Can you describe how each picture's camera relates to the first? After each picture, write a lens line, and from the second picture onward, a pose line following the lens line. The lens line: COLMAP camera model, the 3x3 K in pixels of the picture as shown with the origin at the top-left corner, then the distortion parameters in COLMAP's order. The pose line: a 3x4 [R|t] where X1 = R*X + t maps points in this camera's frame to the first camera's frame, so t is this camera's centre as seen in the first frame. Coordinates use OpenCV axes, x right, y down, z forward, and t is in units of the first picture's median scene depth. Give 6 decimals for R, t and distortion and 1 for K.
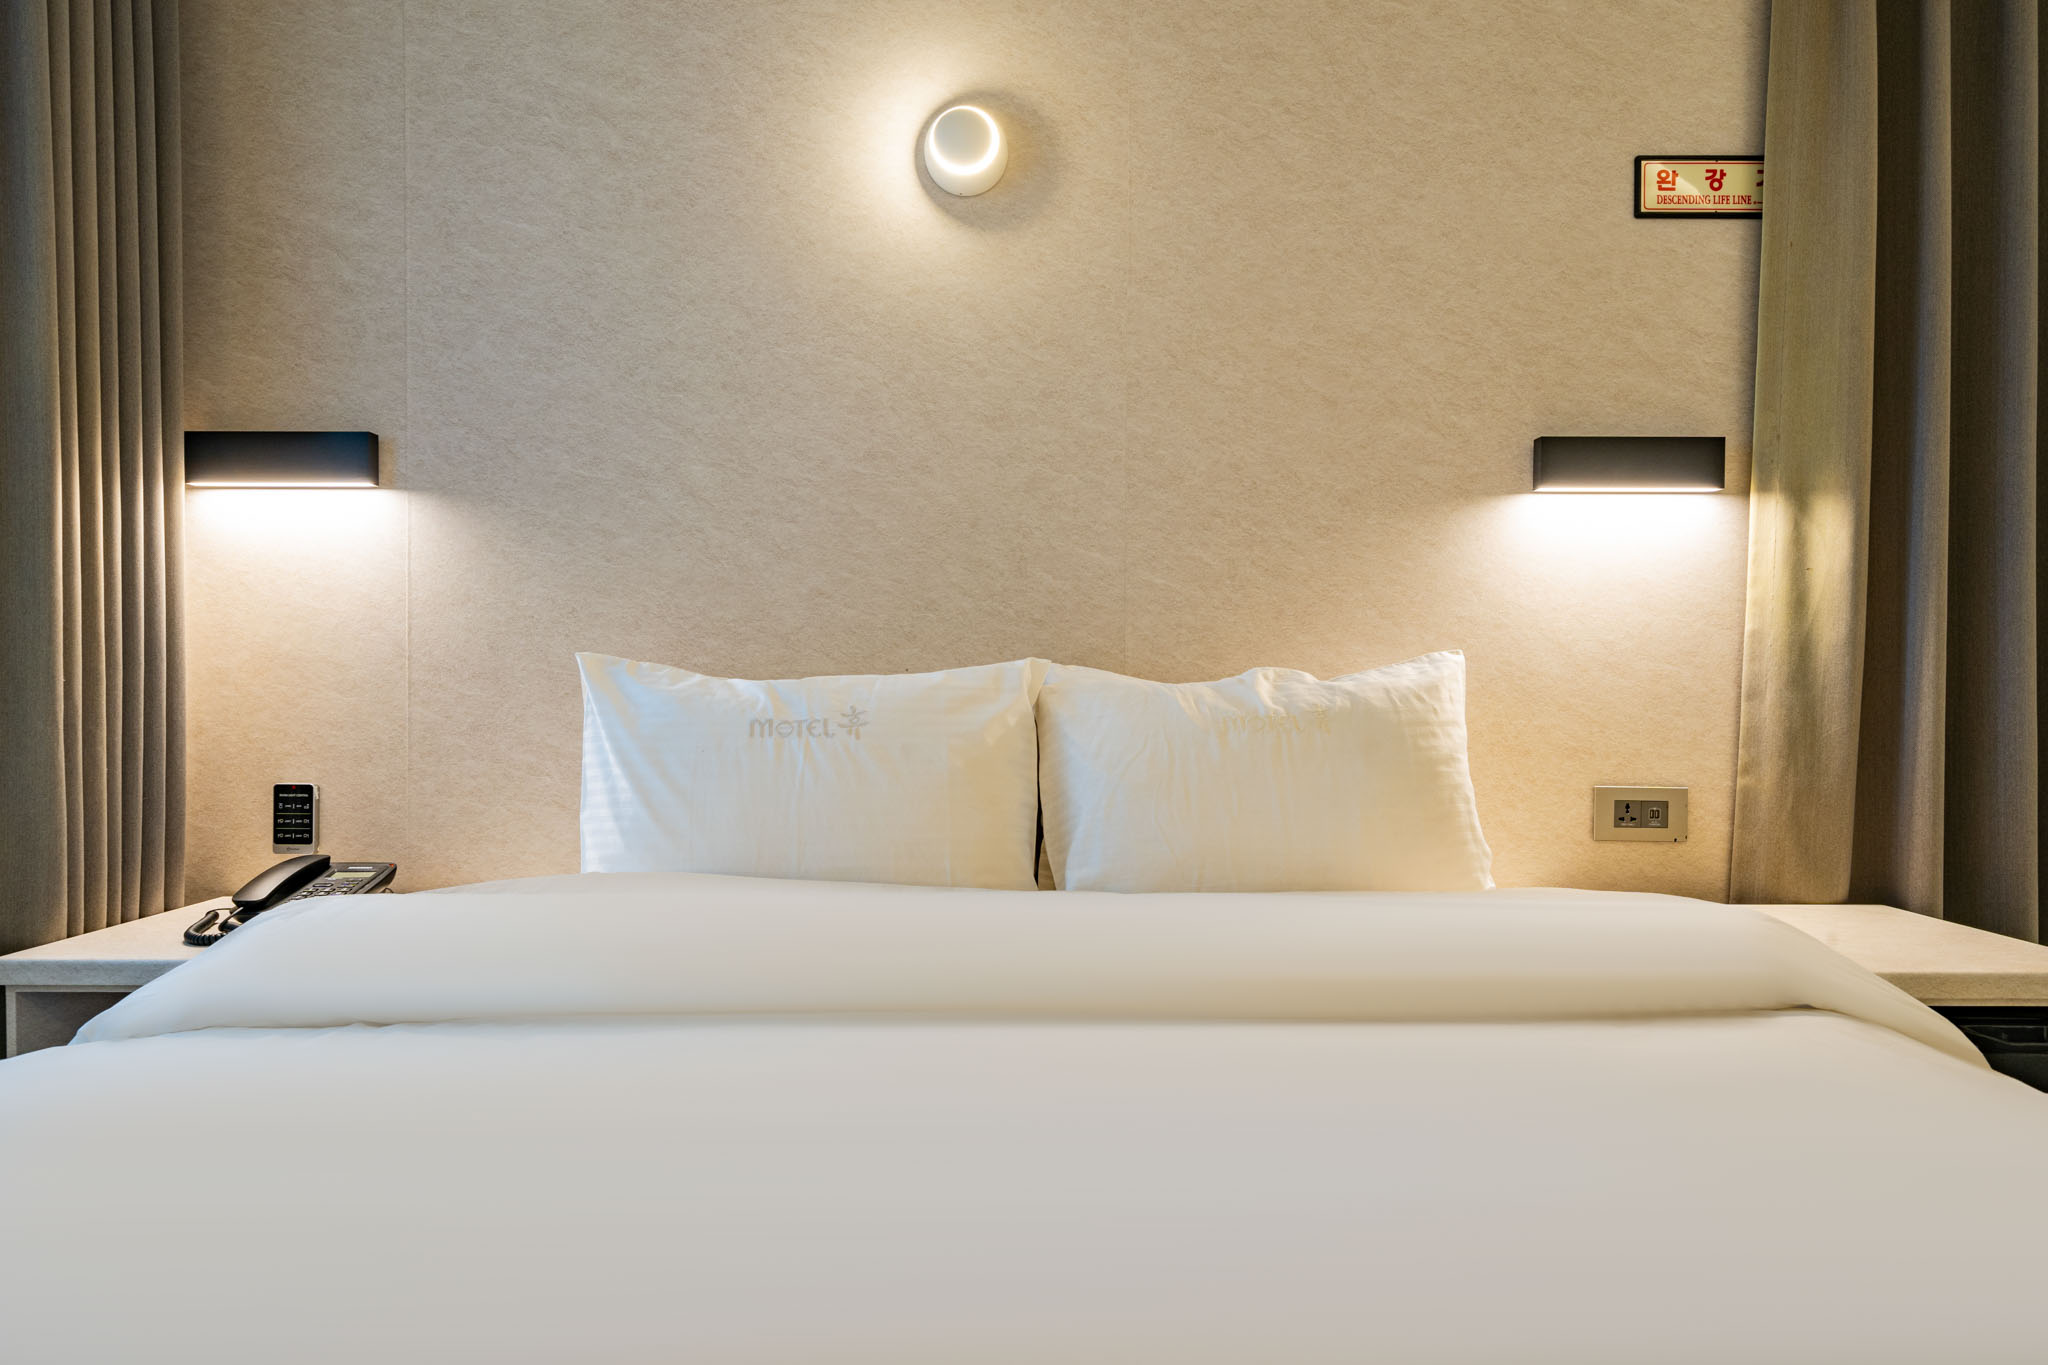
lens RADIAL K [[1213.3, 0, 1006.3], [0, 1213.3, 700.2], [0, 0, 1]] dist [-0.000323, 0.000150]
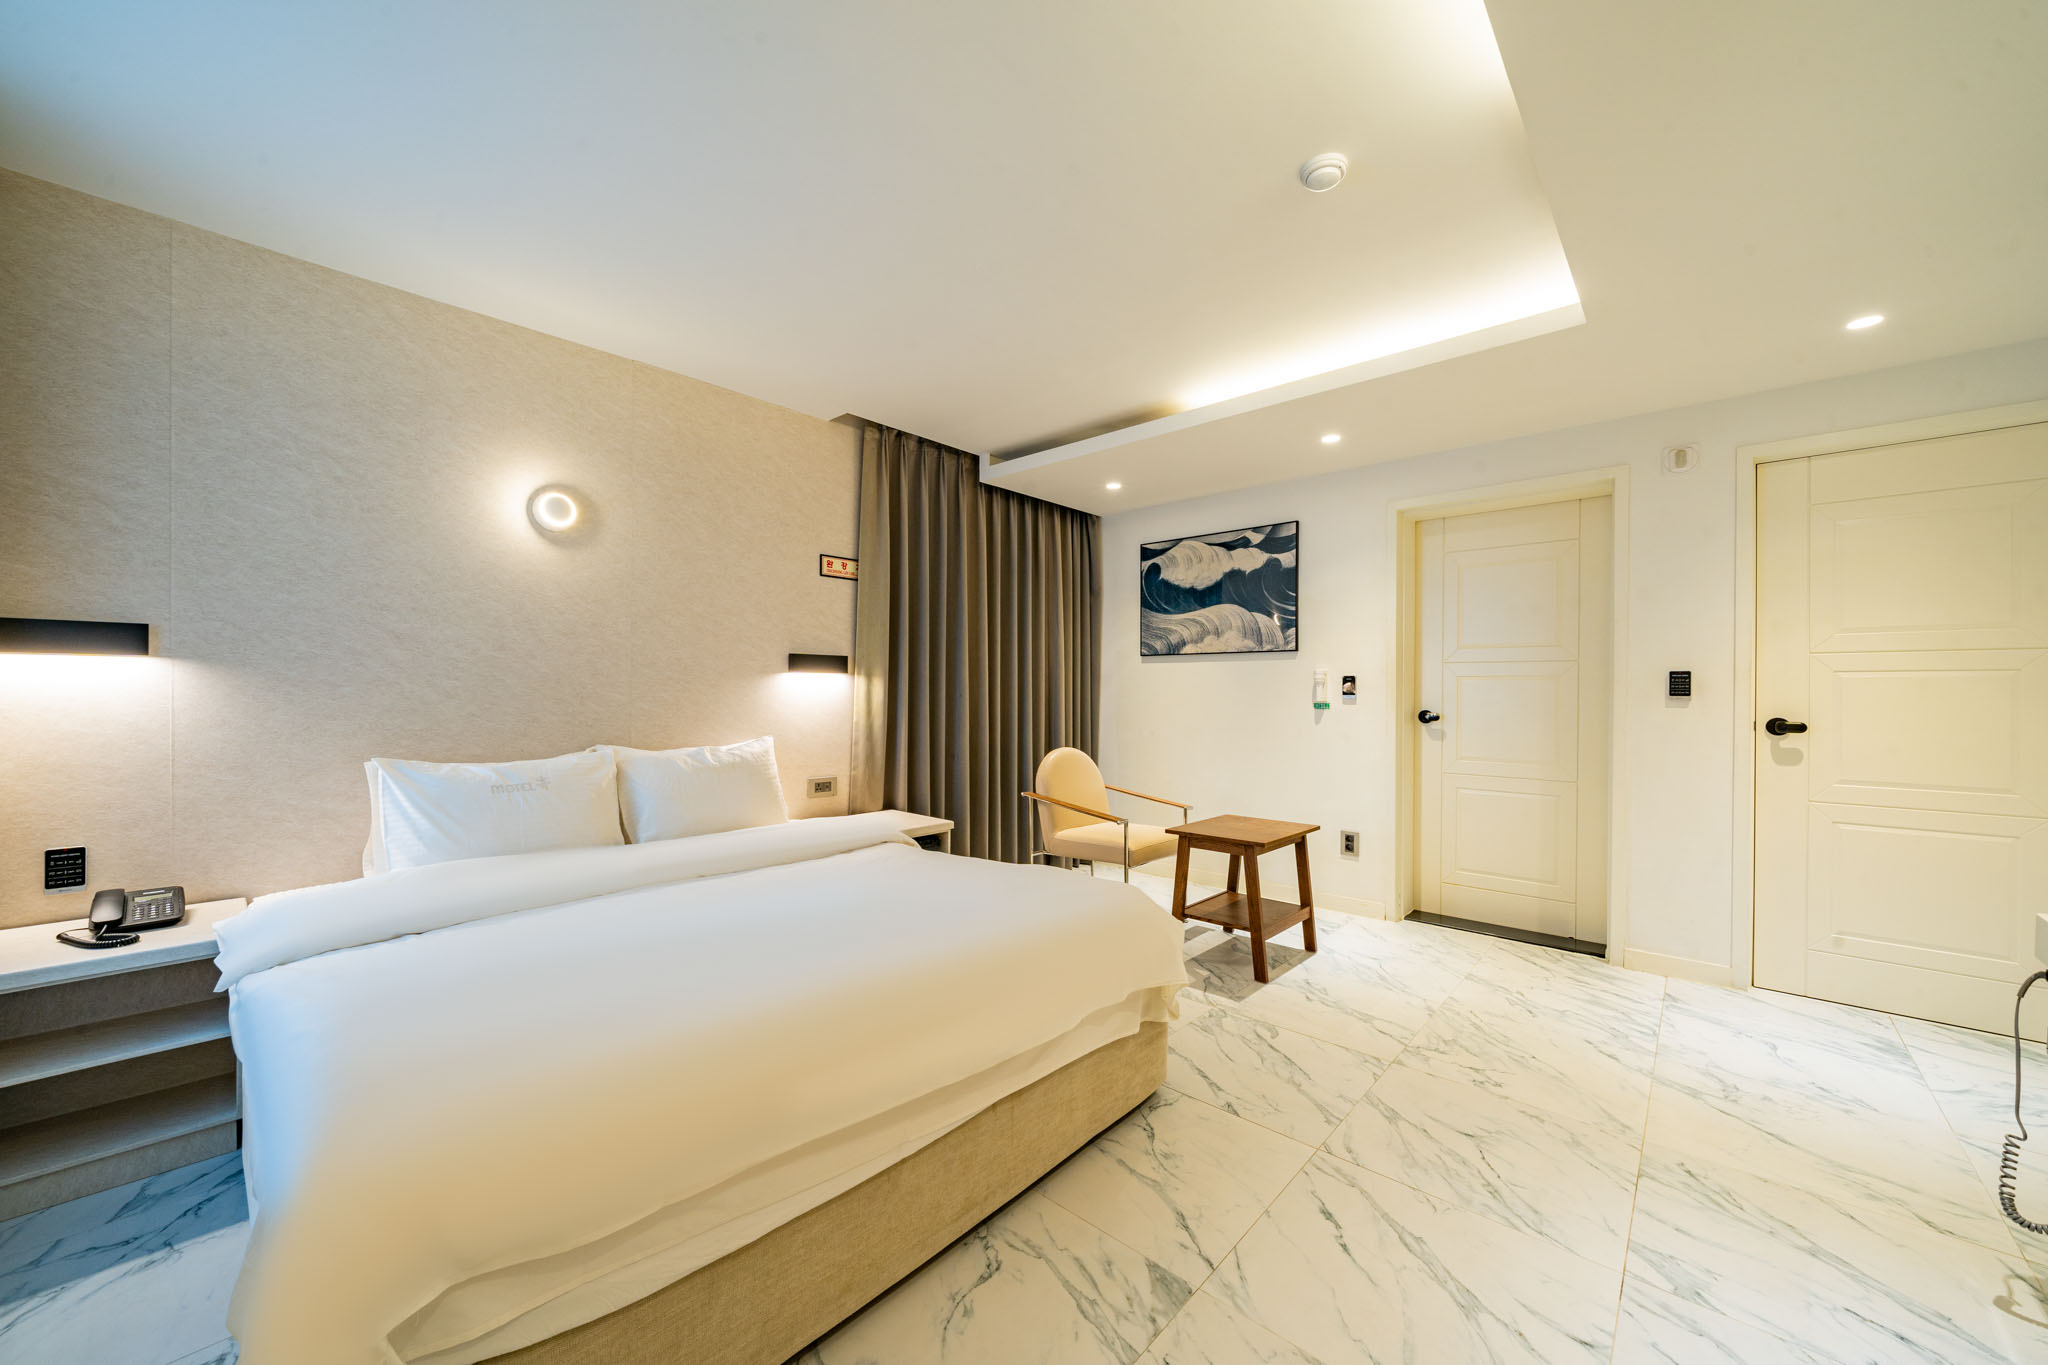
lens RADIAL K [[762.2, 0, 1011.1], [0, 762.2, 689.7], [0, 0, 1]] dist [-0.002184, -0.000279]
pose [[0.682339, 0.001203, 0.731035, -0.473519], [0.005155, 0.999966, -0.006458, -0.118768], [-0.731018, 0.008175, 0.682309, -0.530511]]
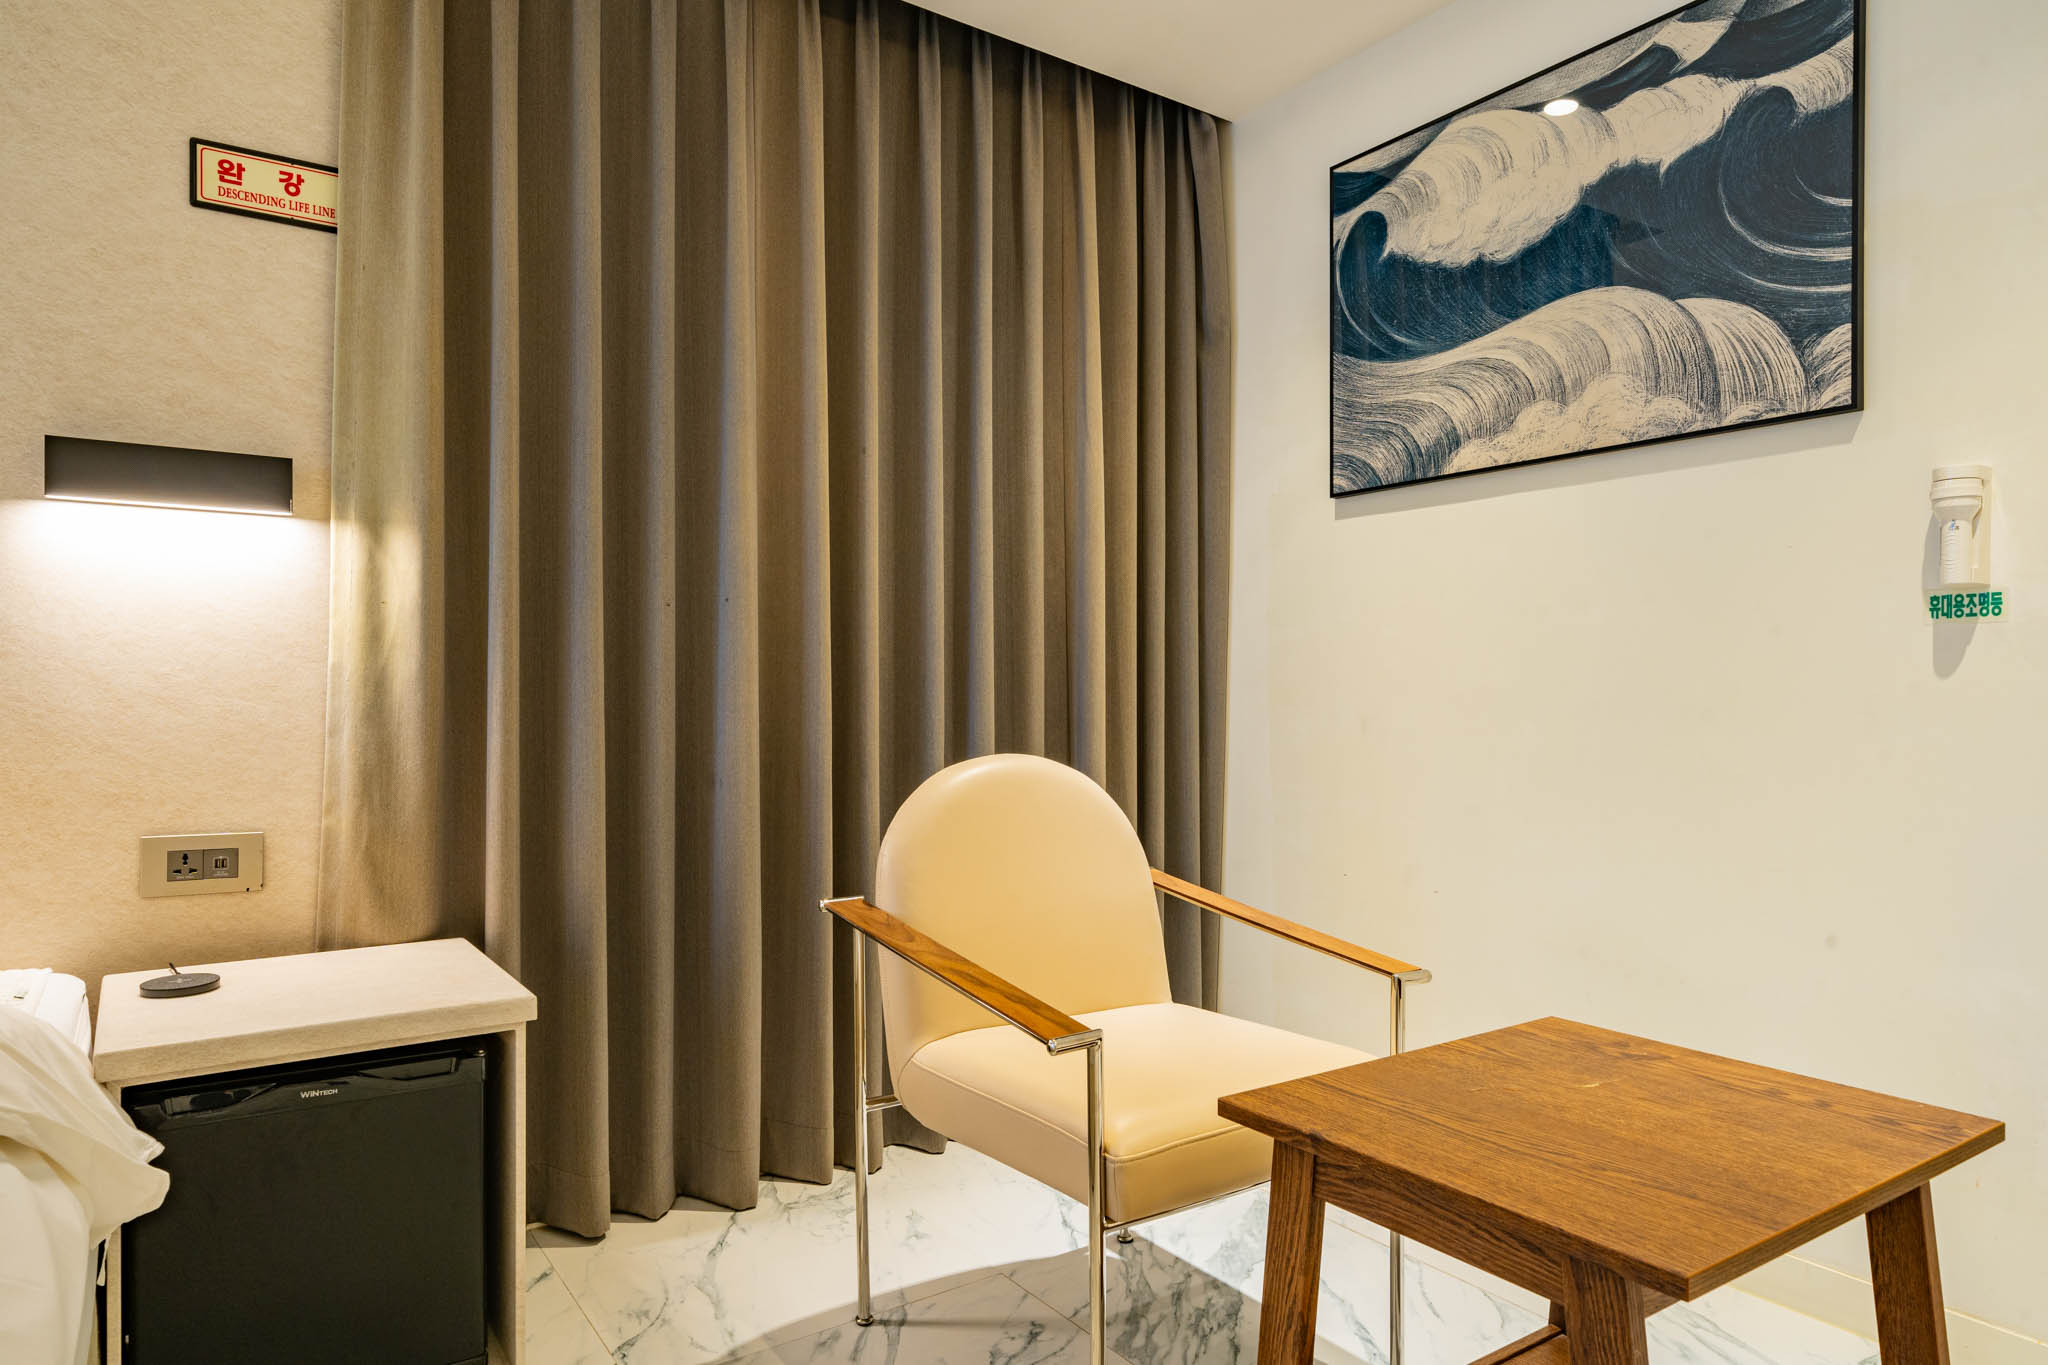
lens RADIAL K [[1238.5, 0, 1016.4], [0, 1238.5, 700.5], [0, 0, 1]] dist [0.006446, -0.001070]
pose [[0.826504, -0.002452, 0.562926, 0.503227], [0.005681, 0.999976, -0.003986, -0.021583], [-0.562903, 0.006493, 0.826498, -0.109153]]
